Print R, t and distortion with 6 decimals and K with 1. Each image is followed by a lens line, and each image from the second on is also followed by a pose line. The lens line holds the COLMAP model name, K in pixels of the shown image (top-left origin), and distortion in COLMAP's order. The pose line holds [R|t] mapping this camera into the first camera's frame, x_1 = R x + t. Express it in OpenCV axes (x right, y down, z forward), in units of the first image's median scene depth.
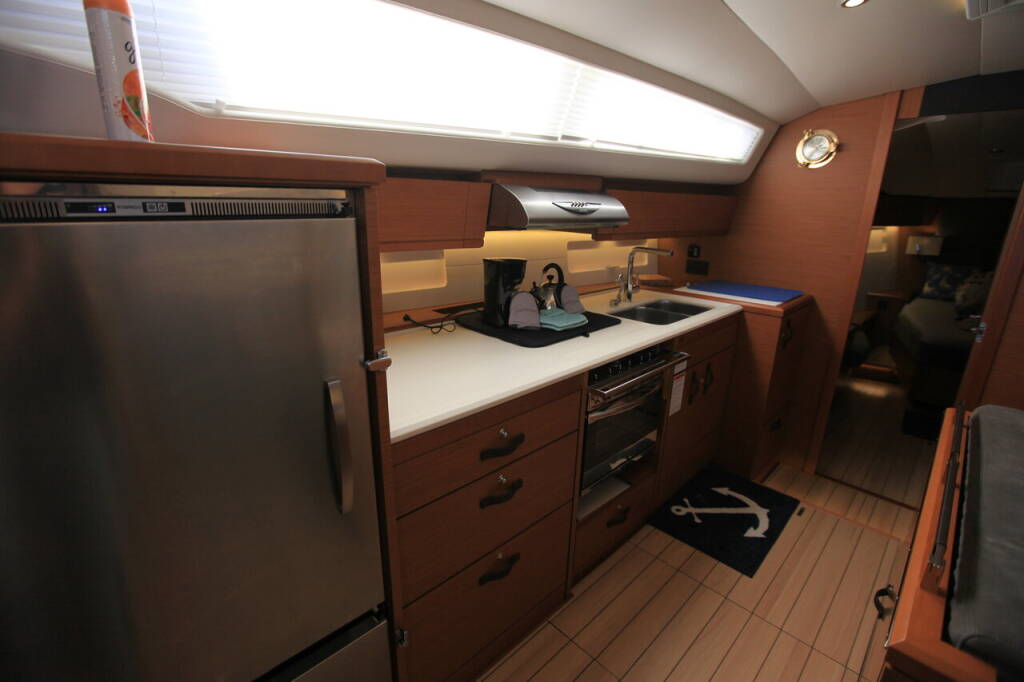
lens RADIAL K [[465.2, 0, 510.6], [0, 465.2, 353.1], [0, 0, 1]] dist [-0.000094, -0.000063]
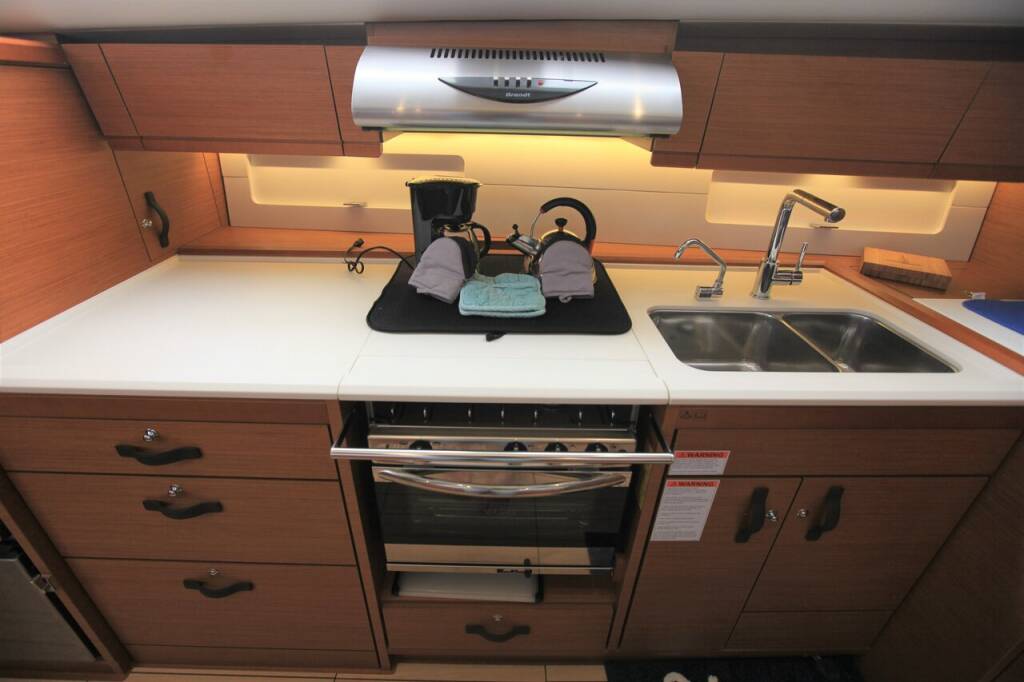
lens RADIAL K [[465.3, 0, 511.5], [0, 465.3, 354.5], [0, 0, 1]] dist [-0.026479, -0.000137]
pose [[0.719315, 0.336225, -0.607897, 0.495417], [-0.222770, 0.940499, 0.256585, -0.156650], [0.657997, -0.049144, 0.751416, 0.562493]]
